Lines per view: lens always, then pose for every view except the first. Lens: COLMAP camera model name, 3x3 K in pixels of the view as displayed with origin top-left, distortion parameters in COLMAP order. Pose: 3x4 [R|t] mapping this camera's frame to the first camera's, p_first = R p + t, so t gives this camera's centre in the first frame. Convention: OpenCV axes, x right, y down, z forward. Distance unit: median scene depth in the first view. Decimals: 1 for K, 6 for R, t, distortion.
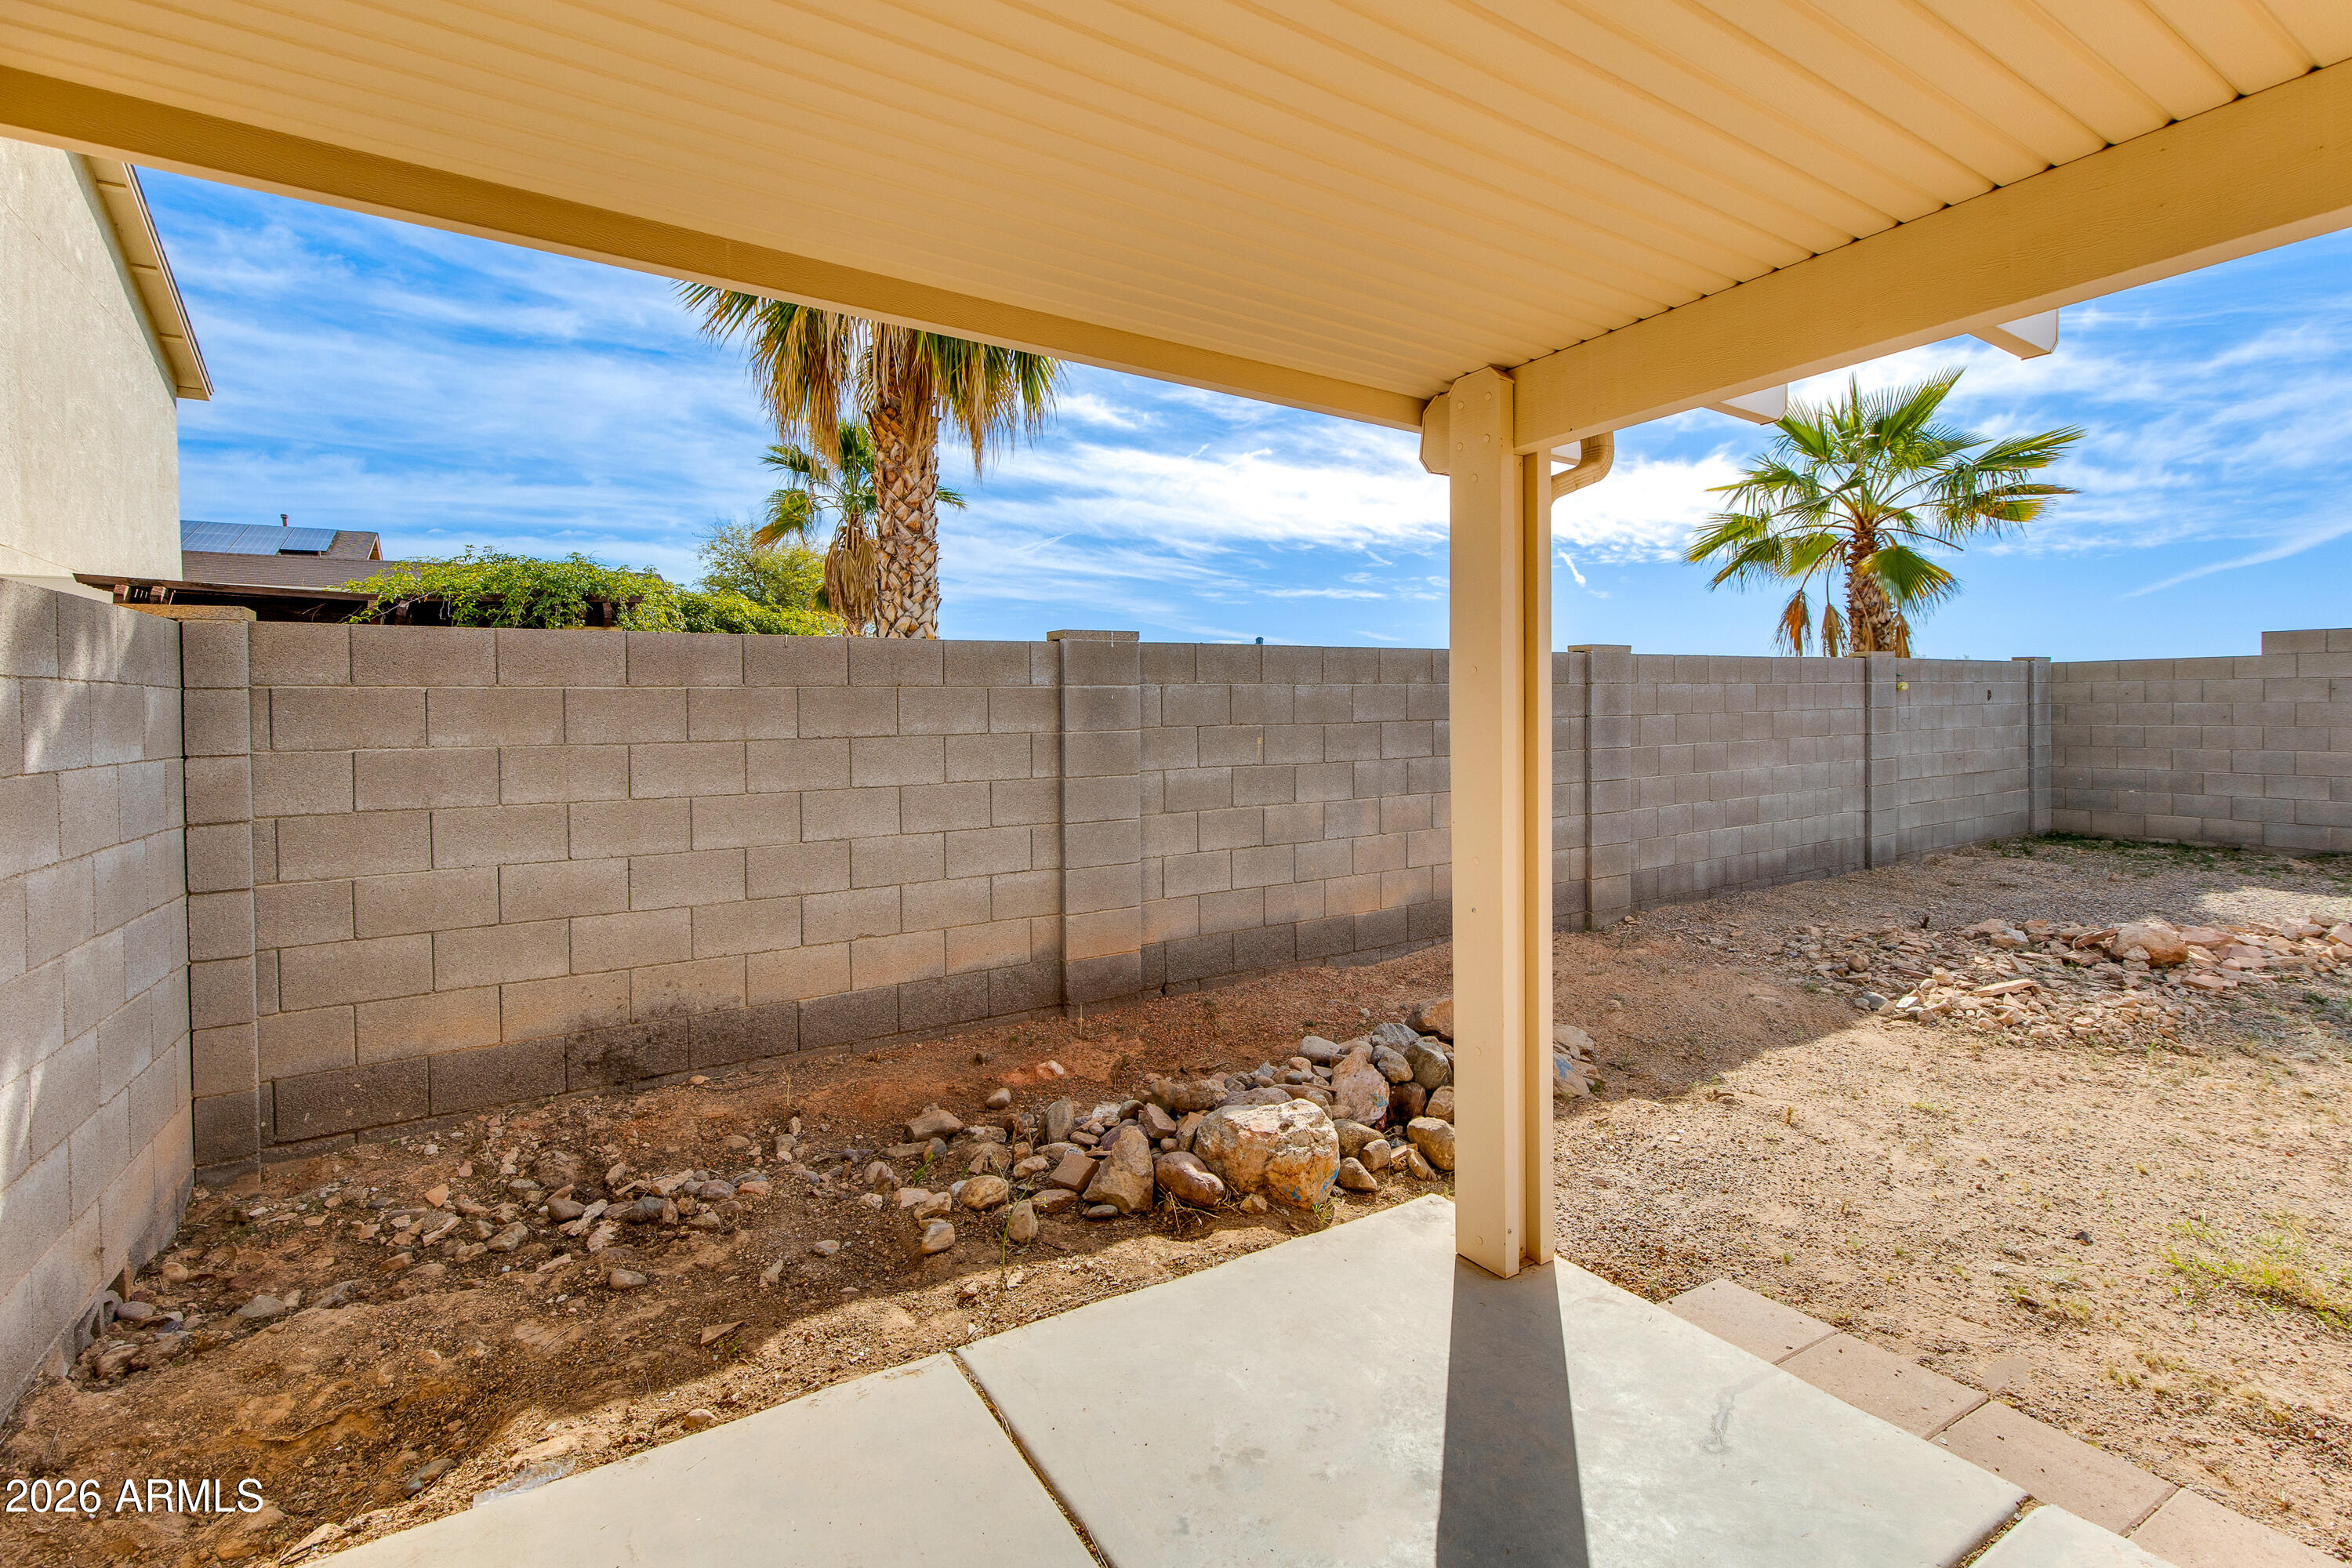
lens RADIAL K [[1086.1, 0, 1182.2], [0, 1086.1, 729.9], [0, 0, 1]] dist [0.004161, 0.000727]
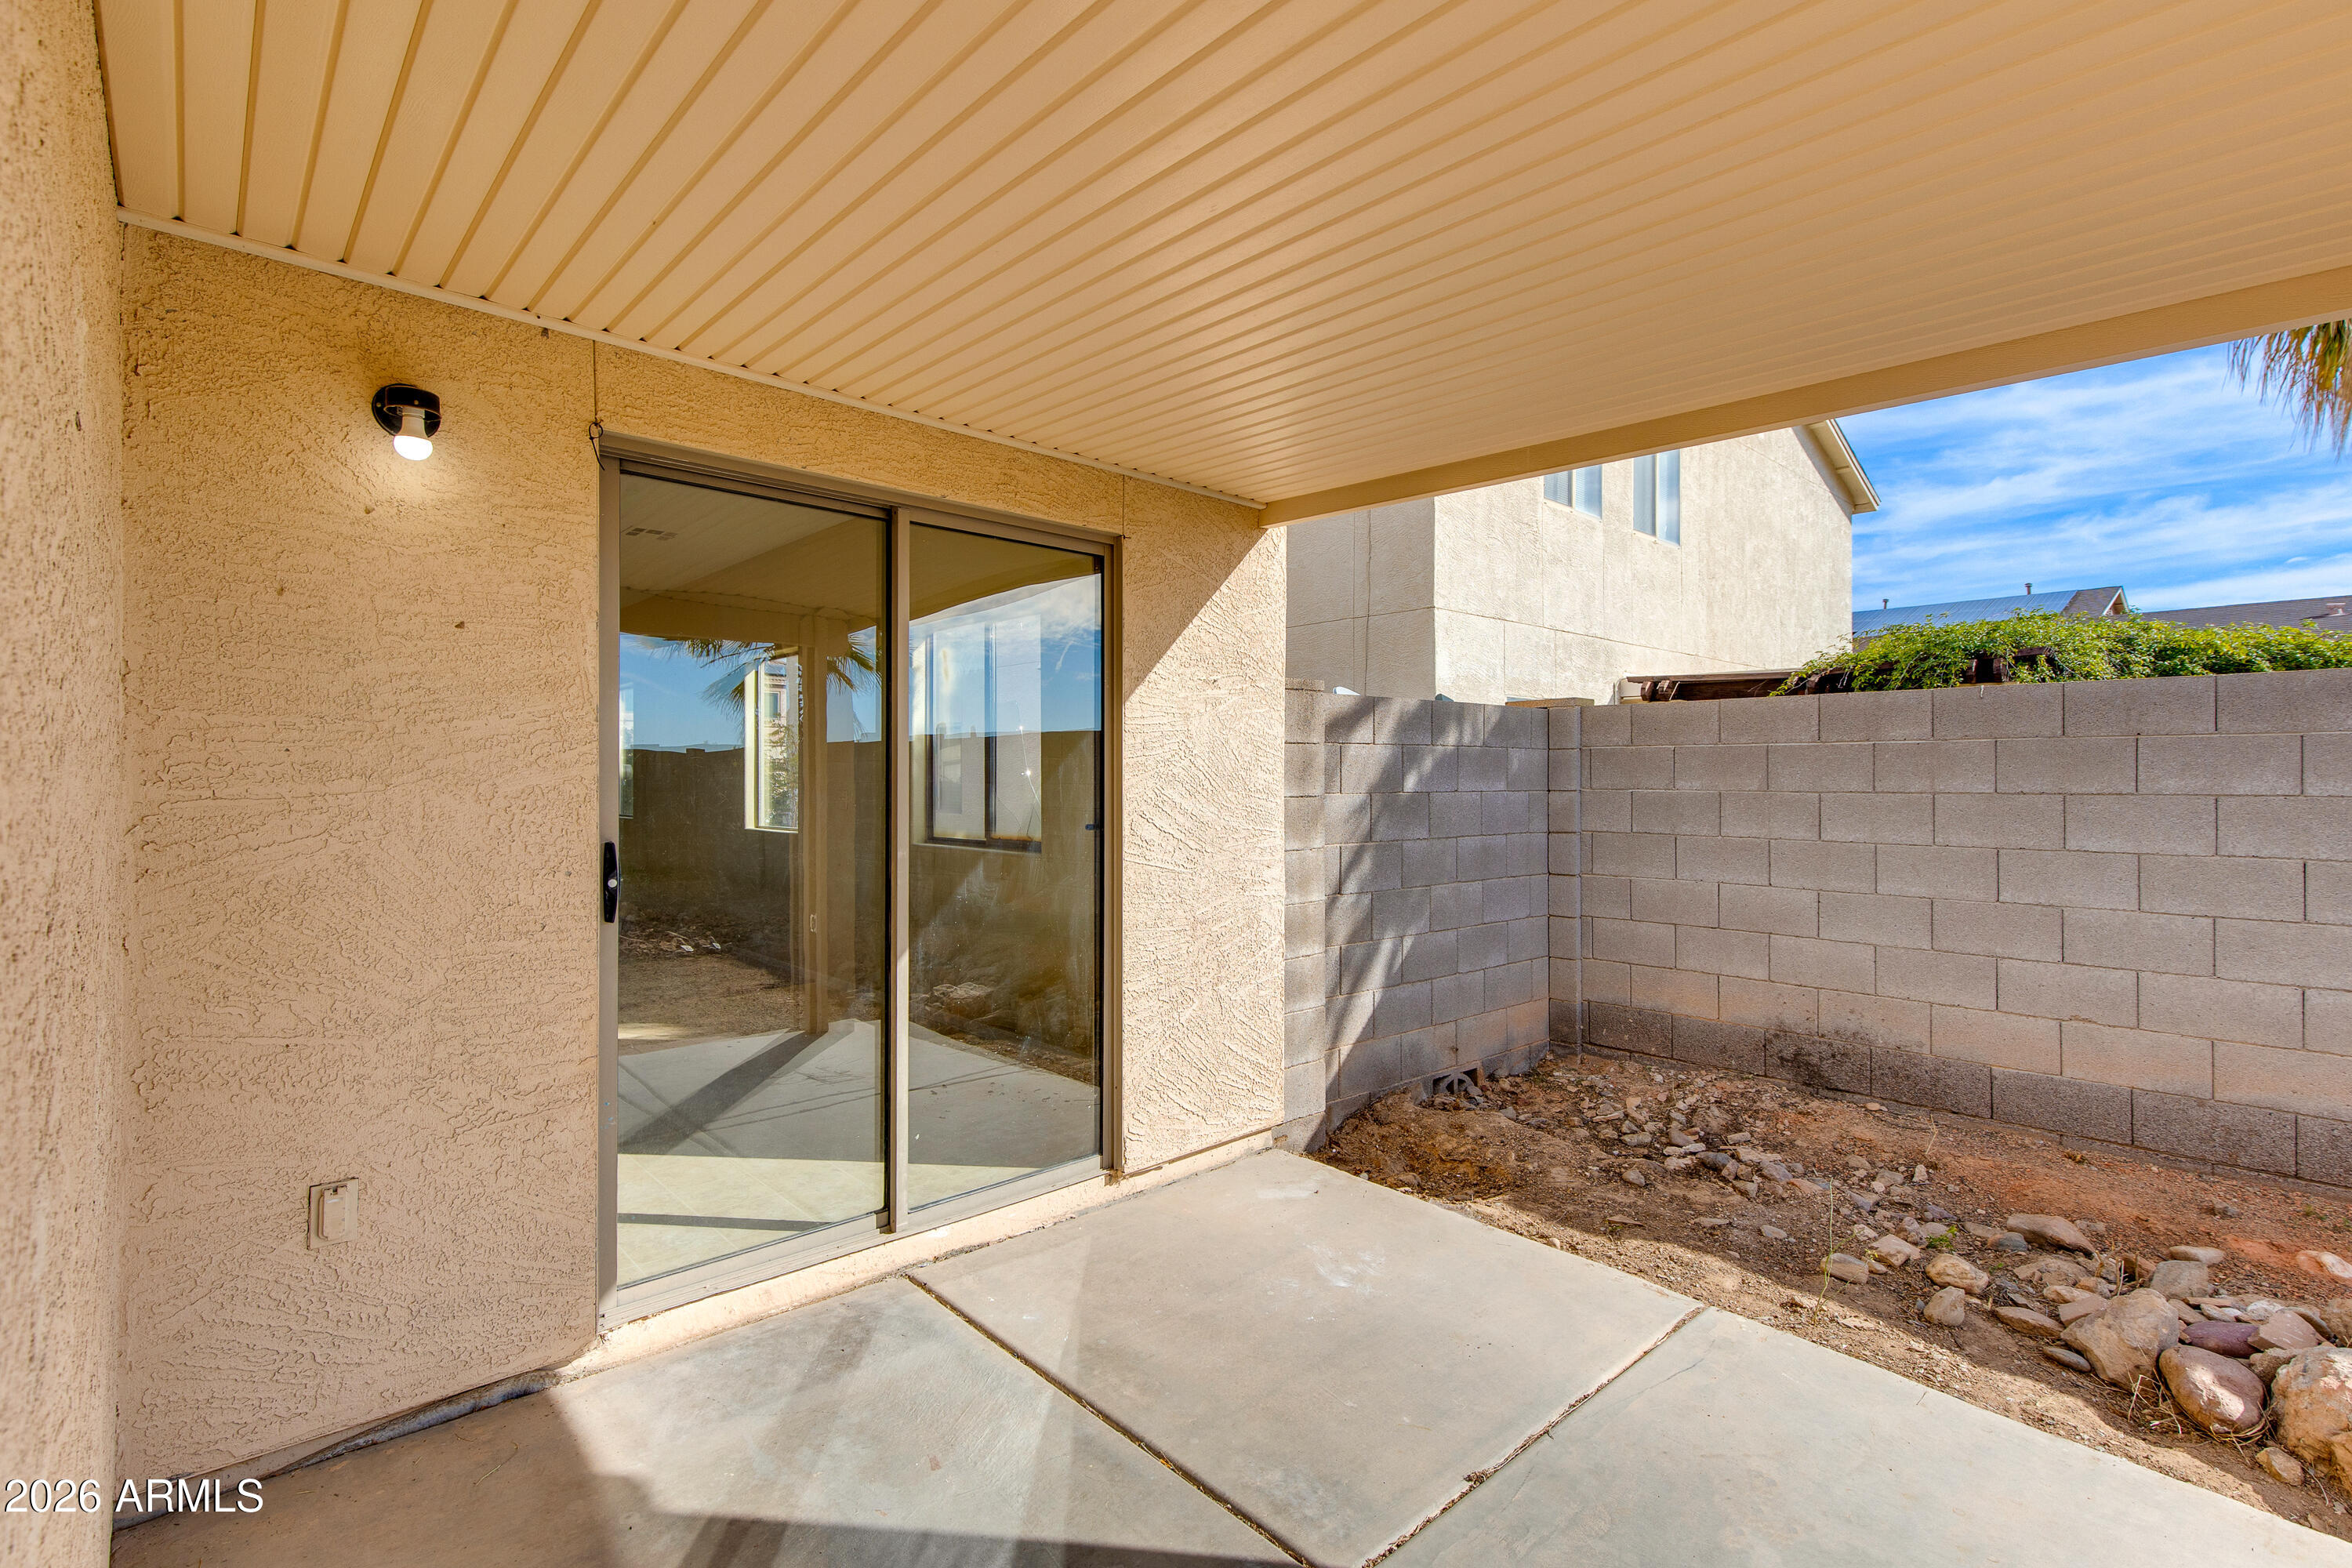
lens RADIAL K [[1077.1, 0, 1176.0], [0, 1077.1, 784.0], [0, 0, 1]] dist [0.002382, 0.000875]
pose [[0.166942, 0.018828, -0.985787, 0.518921], [-0.023136, 0.999617, 0.015174, 0.002505], [0.985695, 0.020274, 0.167313, 0.142832]]
